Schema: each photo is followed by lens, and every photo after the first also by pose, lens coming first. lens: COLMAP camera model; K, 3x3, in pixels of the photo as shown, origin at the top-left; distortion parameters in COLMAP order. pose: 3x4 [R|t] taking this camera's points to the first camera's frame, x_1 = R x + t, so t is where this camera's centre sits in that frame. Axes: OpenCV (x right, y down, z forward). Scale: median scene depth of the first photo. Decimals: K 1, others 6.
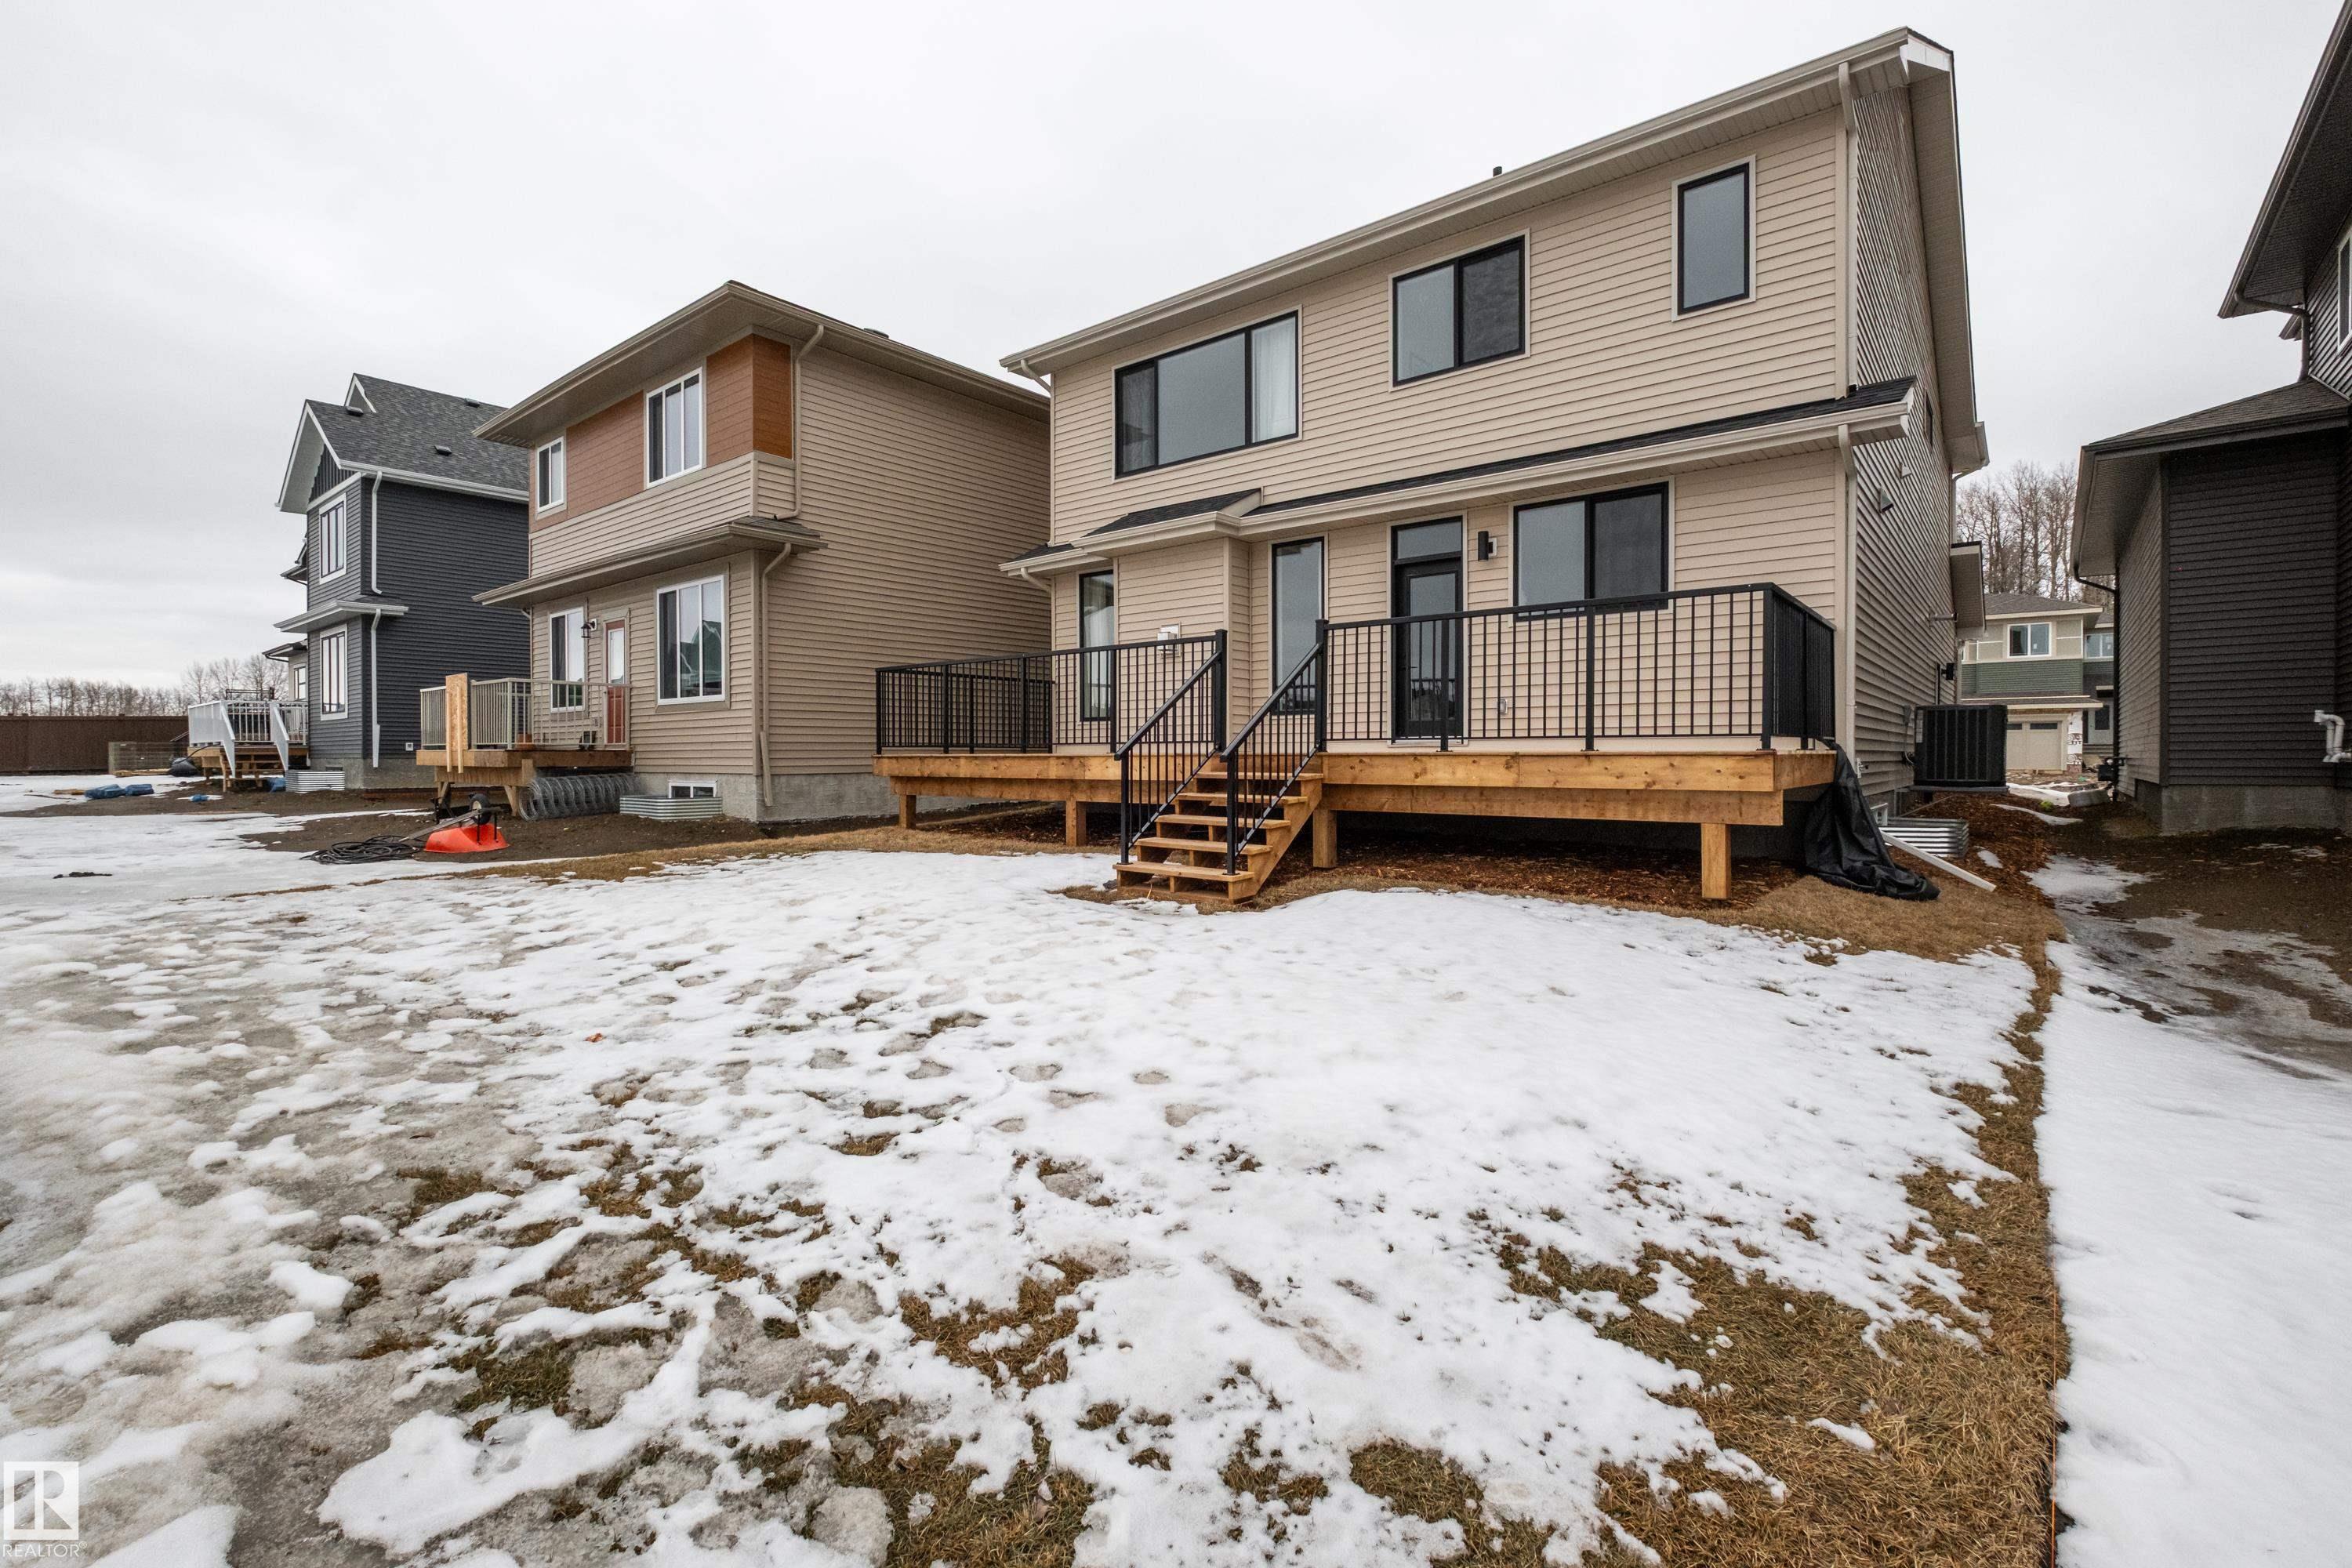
lens RADIAL K [[1030.6, 0, 1205.4], [0, 1030.6, 775.0], [0, 0, 1]] dist [0.003079, -0.000456]
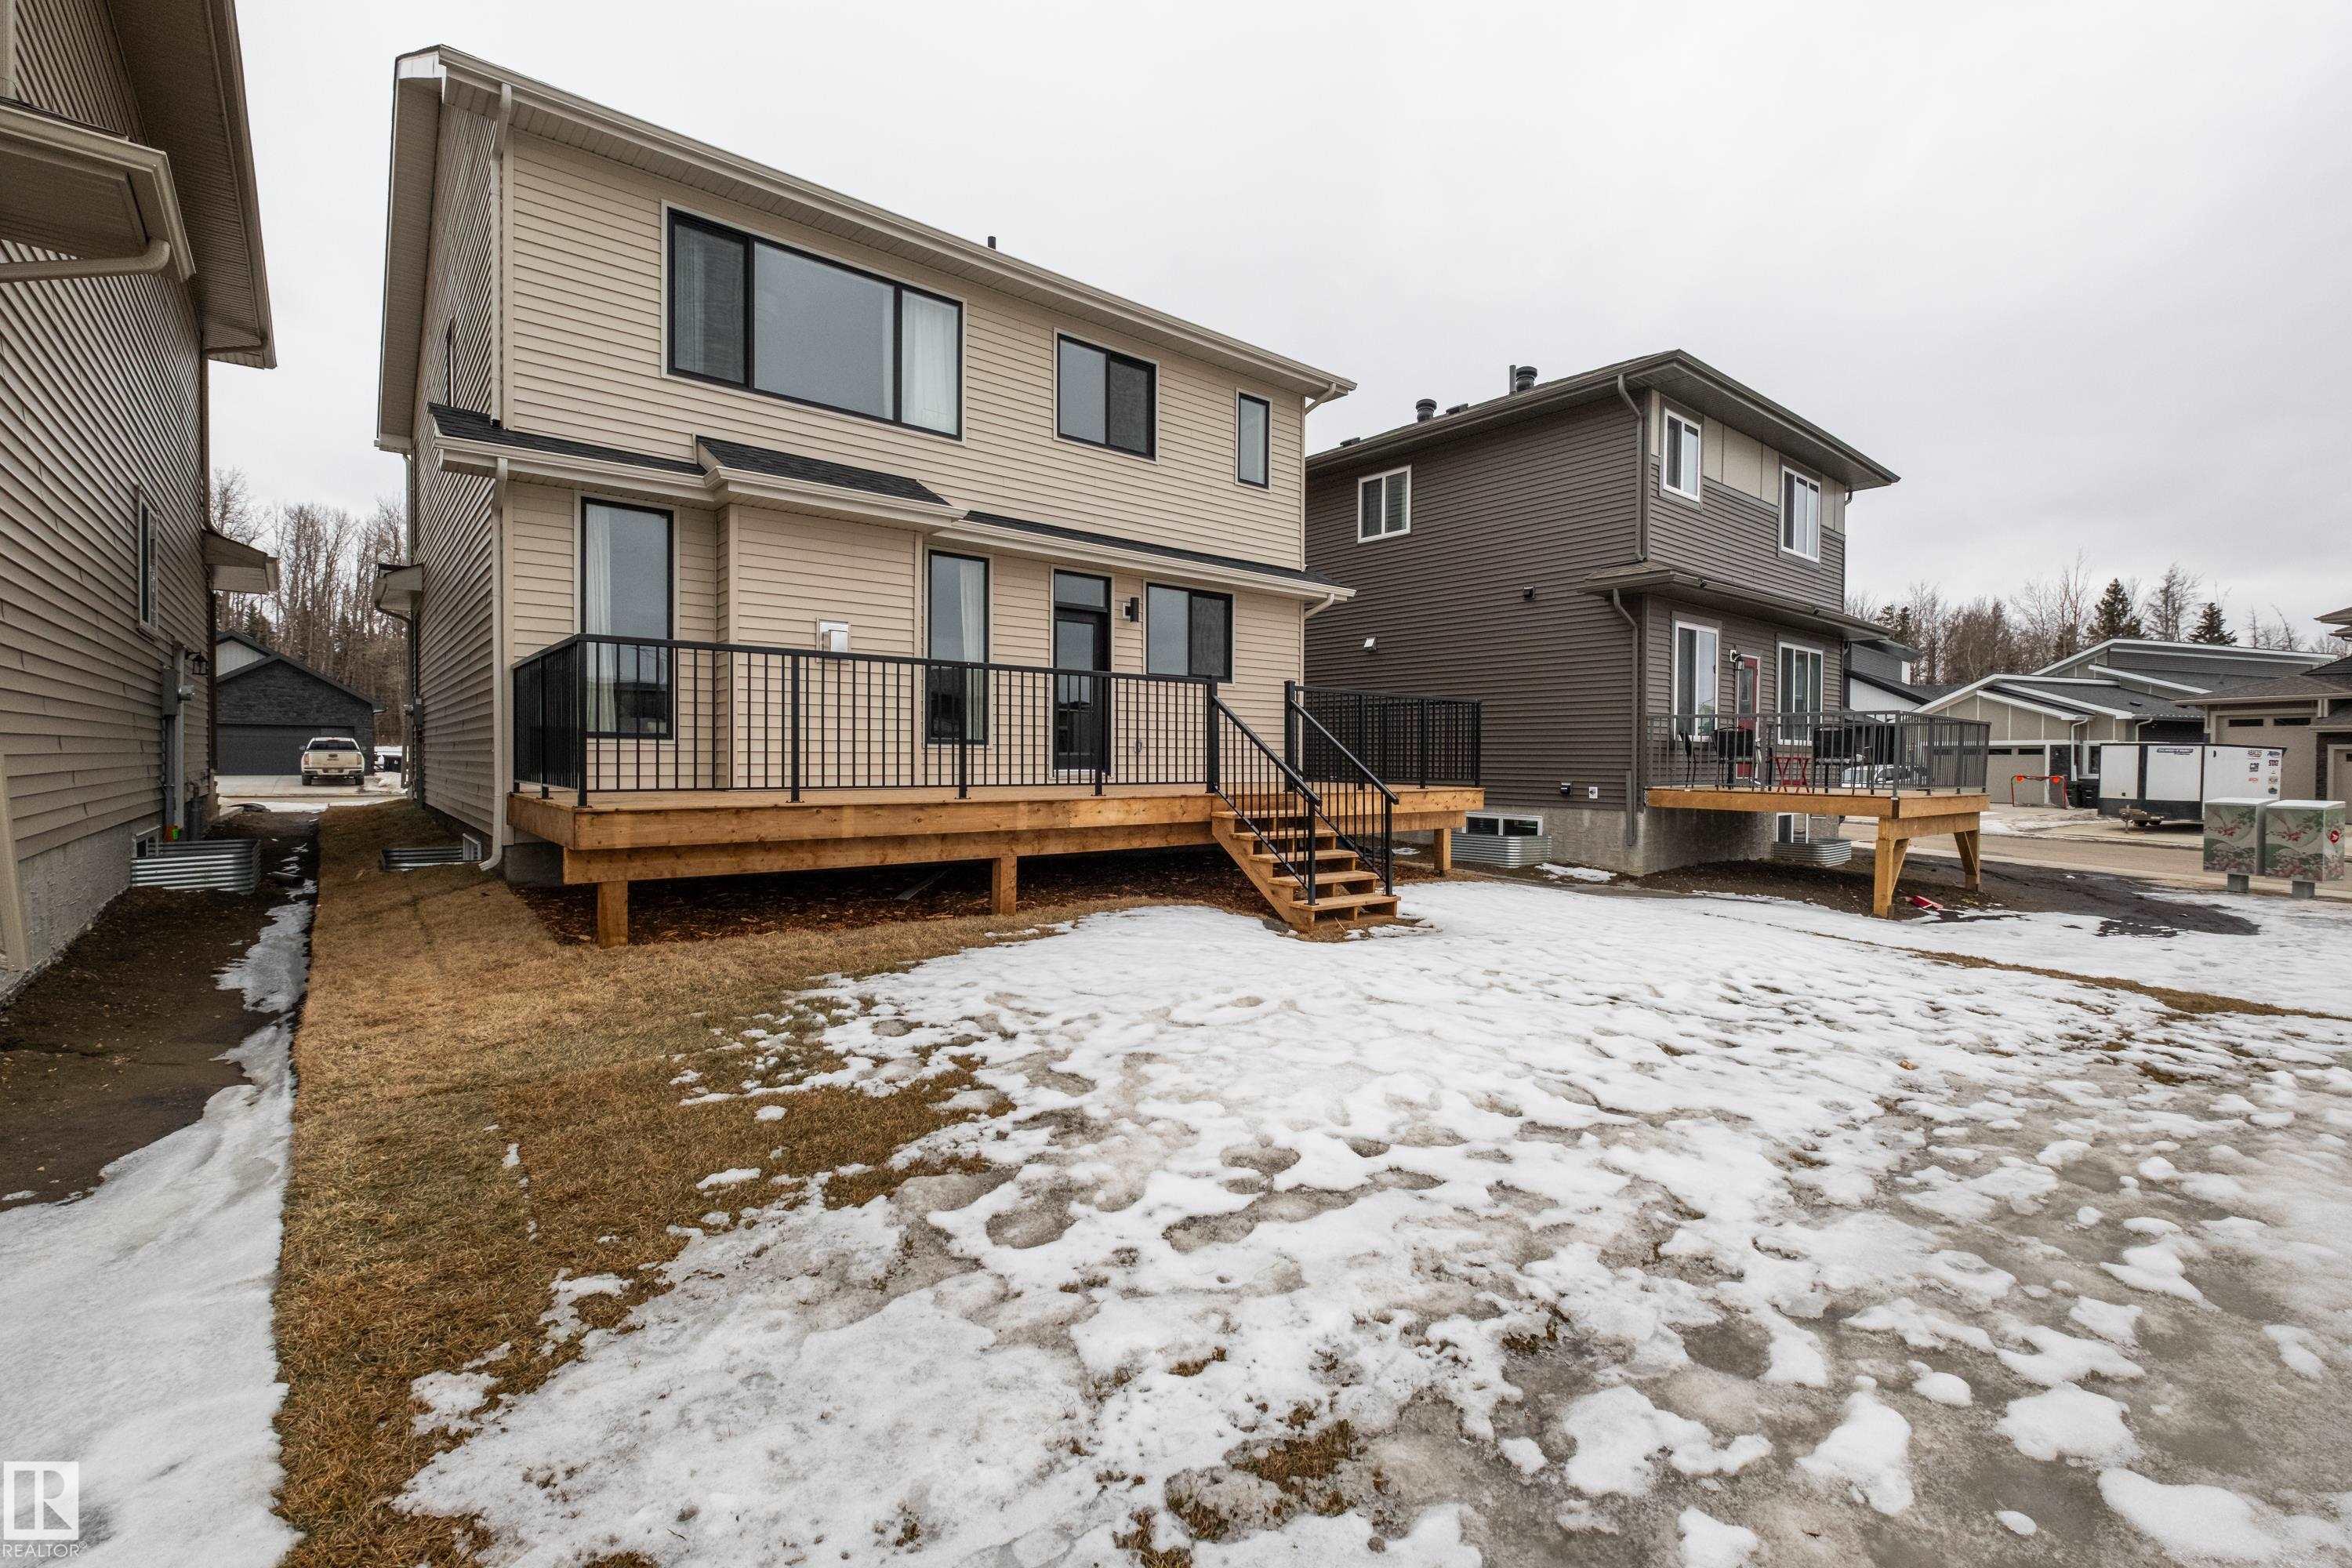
lens RADIAL K [[1030.6, 0, 1205.4], [0, 1030.6, 775.0], [0, 0, 1]] dist [0.003079, -0.000456]
pose [[0.182534, -0.010528, 0.983143, -0.973535], [0.009364, 0.999916, 0.008968, -0.047609], [-0.983155, 0.007570, 0.182618, 0.783338]]
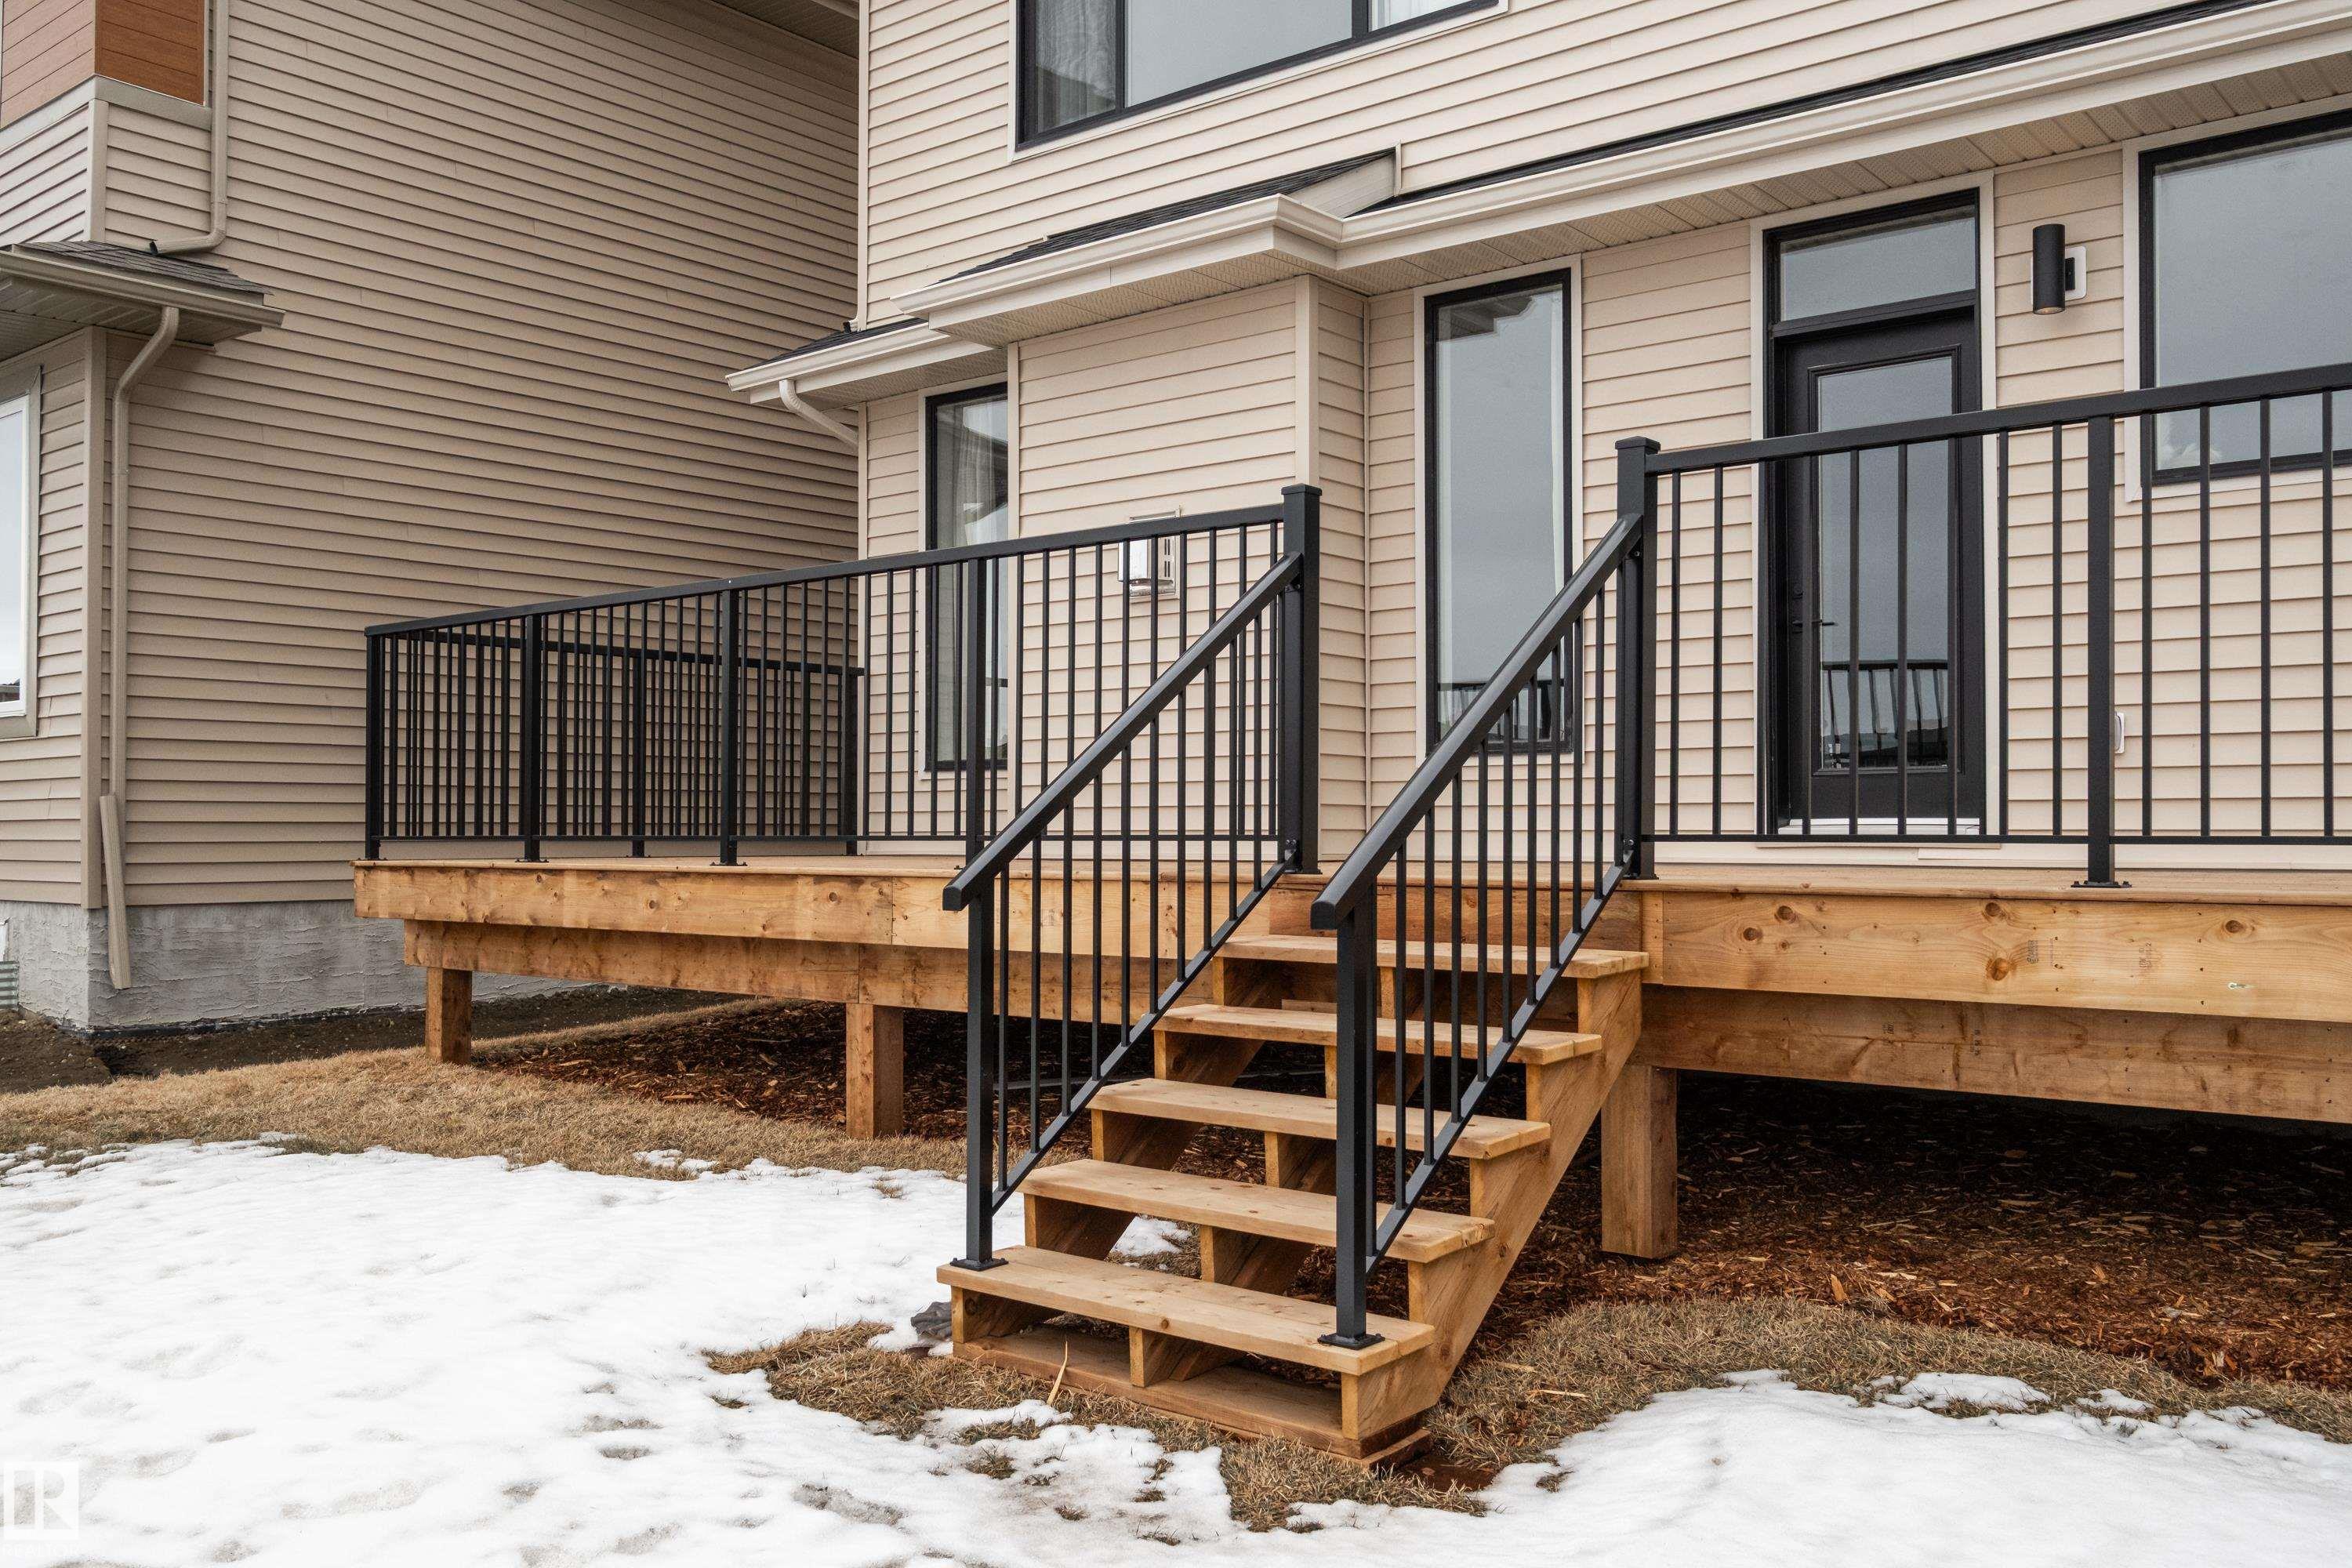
lens RADIAL K [[1971.5, 0, 1217.6], [0, 1971.5, 816.2], [0, 0, 1]] dist [-0.005507, -0.002005]
pose [[0.999934, 0.000700, -0.011466, -0.003418], [-0.000992, 0.999674, -0.025516, -0.022859], [0.011445, 0.025525, 0.999609, 0.375085]]
